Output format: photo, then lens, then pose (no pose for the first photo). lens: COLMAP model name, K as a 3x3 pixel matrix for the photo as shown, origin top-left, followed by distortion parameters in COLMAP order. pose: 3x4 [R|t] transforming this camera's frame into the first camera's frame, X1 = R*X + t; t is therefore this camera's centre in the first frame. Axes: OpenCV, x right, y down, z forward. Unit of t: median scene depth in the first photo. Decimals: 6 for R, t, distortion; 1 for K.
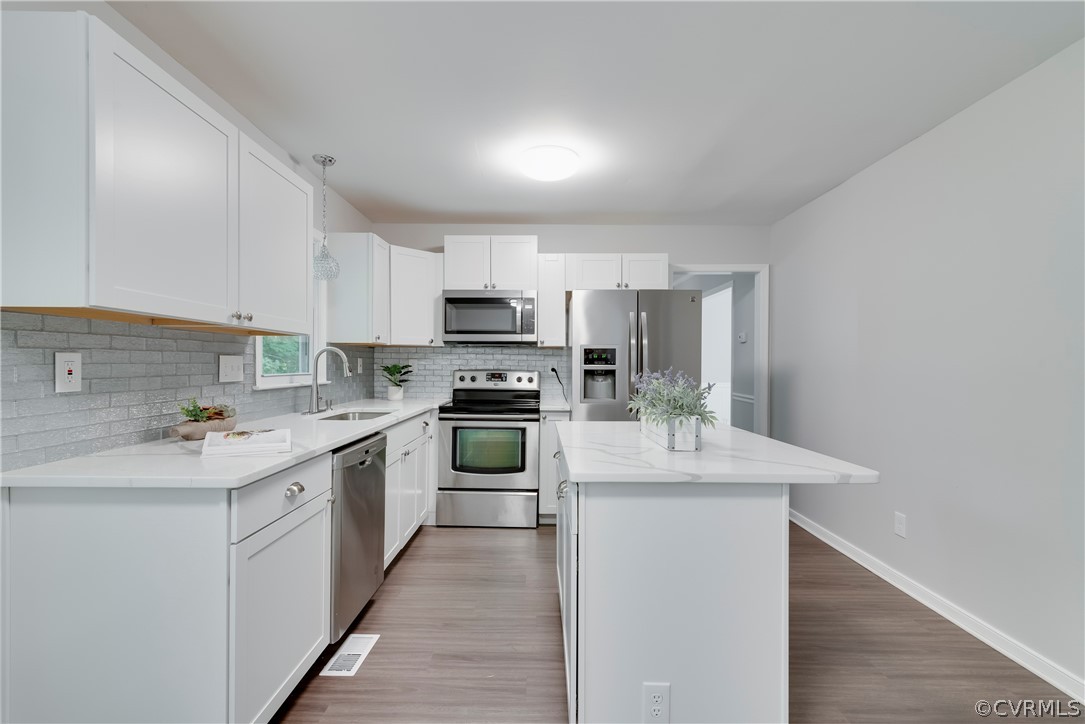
lens RADIAL K [[485.8, 0, 540.9], [0, 485.8, 364.9], [0, 0, 1]] dist [0.013154, -0.000146]
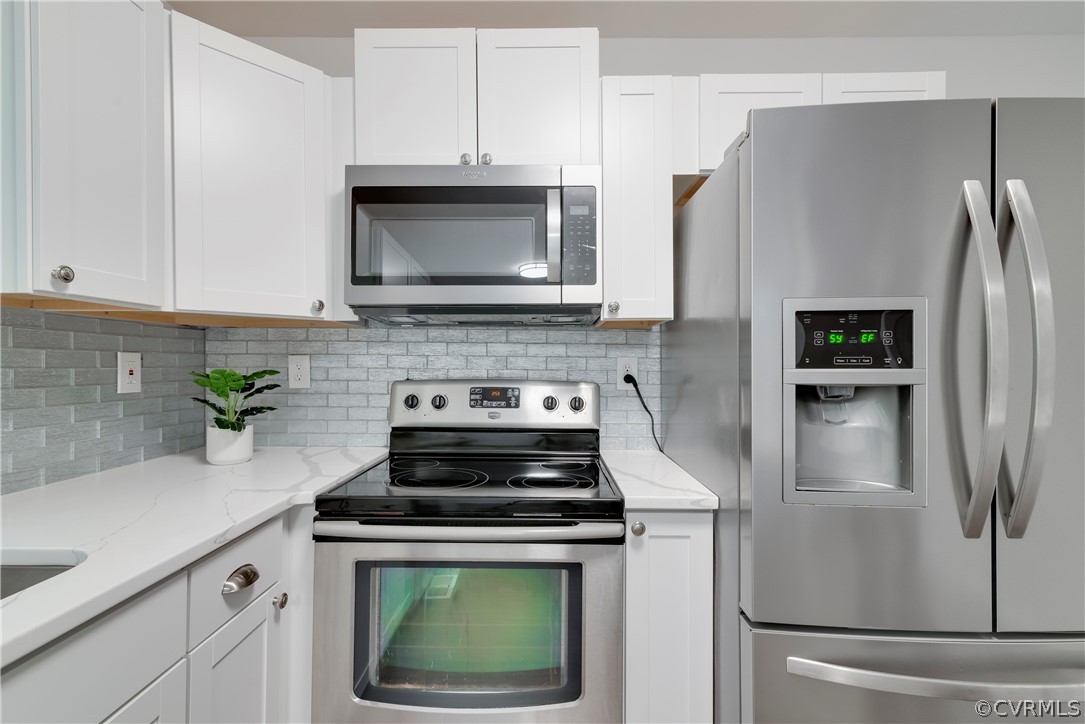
lens RADIAL K [[485.8, 0, 540.9], [0, 485.8, 364.9], [0, 0, 1]] dist [0.013154, -0.000146]
pose [[0.999948, -0.004954, -0.008872, -0.048840], [0.004959, 0.999988, 0.000548, -0.002760], [0.008870, -0.000592, 0.999960, 0.593782]]
